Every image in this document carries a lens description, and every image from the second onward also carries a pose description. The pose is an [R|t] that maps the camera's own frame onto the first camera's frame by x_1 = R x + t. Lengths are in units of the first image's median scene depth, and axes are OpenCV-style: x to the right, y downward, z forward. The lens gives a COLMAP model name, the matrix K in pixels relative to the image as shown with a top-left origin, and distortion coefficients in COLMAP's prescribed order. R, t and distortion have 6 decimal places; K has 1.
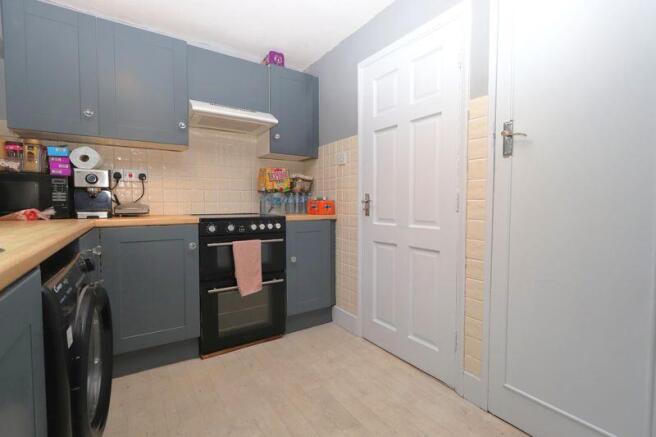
lens RADIAL K [[304.2, 0, 325.8], [0, 304.2, 216.4], [0, 0, 1]] dist [0.002098, -0.000851]
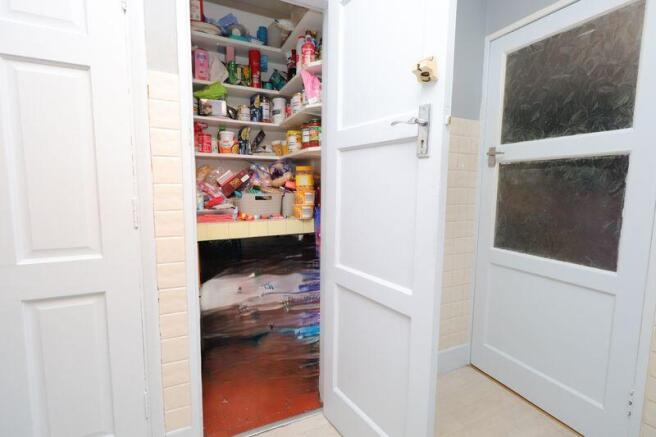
lens RADIAL K [[304.2, 0, 325.8], [0, 304.2, 216.4], [0, 0, 1]] dist [0.002098, -0.000851]
pose [[0.134446, -0.101260, 0.985734, -0.184108], [0.037343, 0.994576, 0.097075, -0.090956], [-0.990217, 0.023759, 0.137498, 0.467119]]
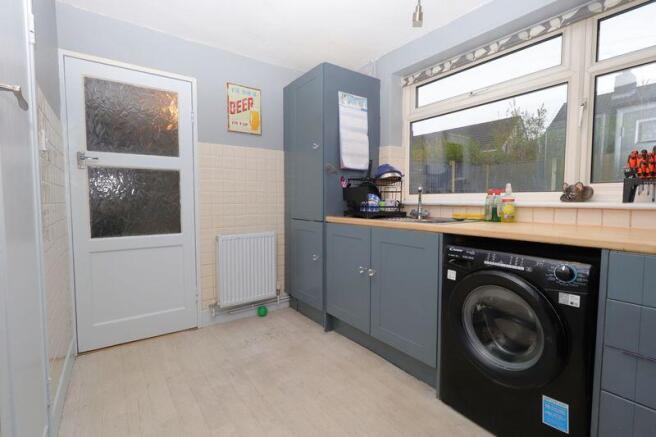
lens RADIAL K [[304.2, 0, 325.8], [0, 304.2, 216.4], [0, 0, 1]] dist [0.002098, -0.000851]
pose [[-0.999086, -0.002485, -0.042667, 0.037681], [-0.006917, 0.994549, 0.104042, -0.082470], [0.042176, 0.104242, -0.993657, 1.320007]]
